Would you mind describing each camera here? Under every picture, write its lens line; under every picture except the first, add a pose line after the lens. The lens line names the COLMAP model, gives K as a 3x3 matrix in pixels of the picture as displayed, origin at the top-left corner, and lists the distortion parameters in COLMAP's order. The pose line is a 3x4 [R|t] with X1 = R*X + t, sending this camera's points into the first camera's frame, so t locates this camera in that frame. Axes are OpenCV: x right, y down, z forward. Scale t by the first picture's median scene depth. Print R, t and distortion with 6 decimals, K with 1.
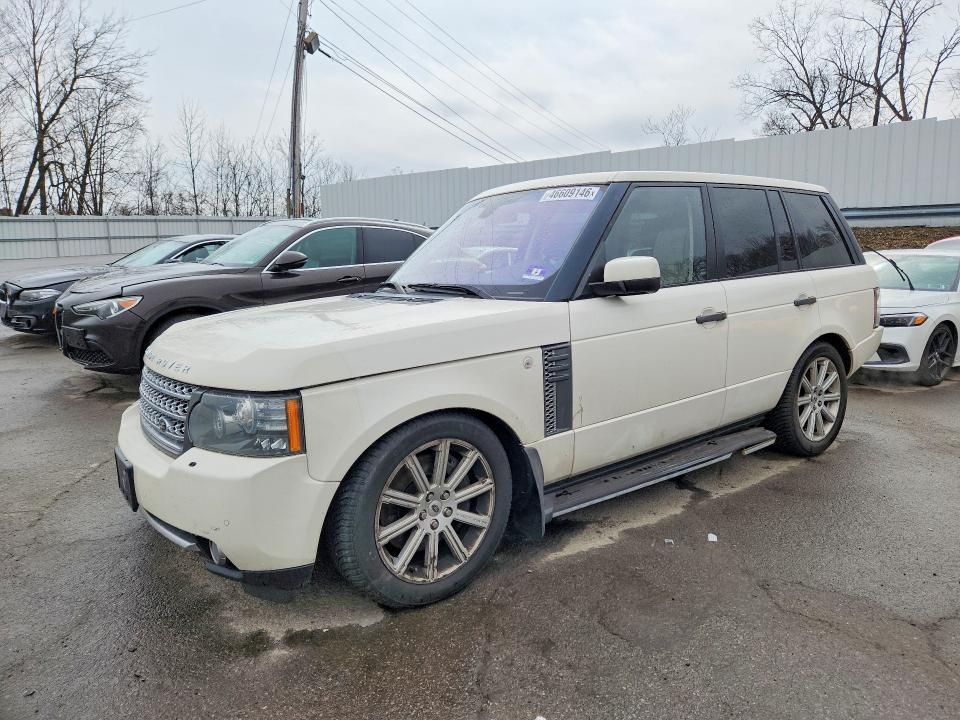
lens RADIAL K [[788.6, 0, 480.0], [0, 788.6, 360.0], [0, 0, 1]] dist [-0.004704, -0.008553]
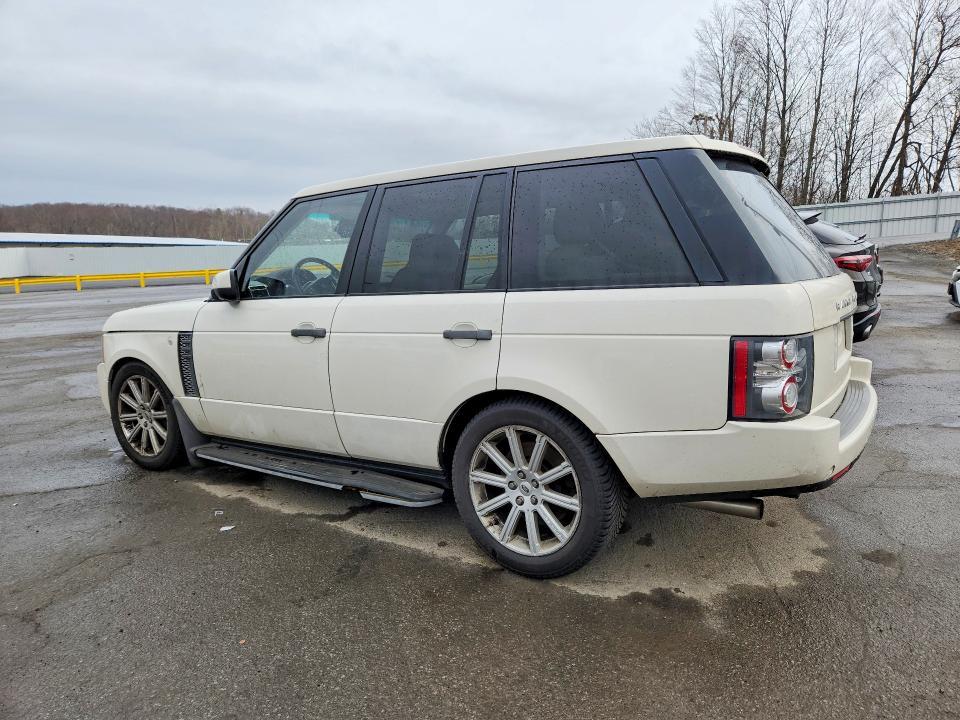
lens RADIAL K [[719.2, 0, 480.0], [0, 719.2, 360.0], [0, 0, 1]] dist [0.084141, -0.060852]
pose [[0.199854, 0.148798, -0.968462, 1.112999], [-0.101460, 0.986231, 0.130590, -0.146821], [0.974559, 0.072161, 0.212199, 0.947764]]
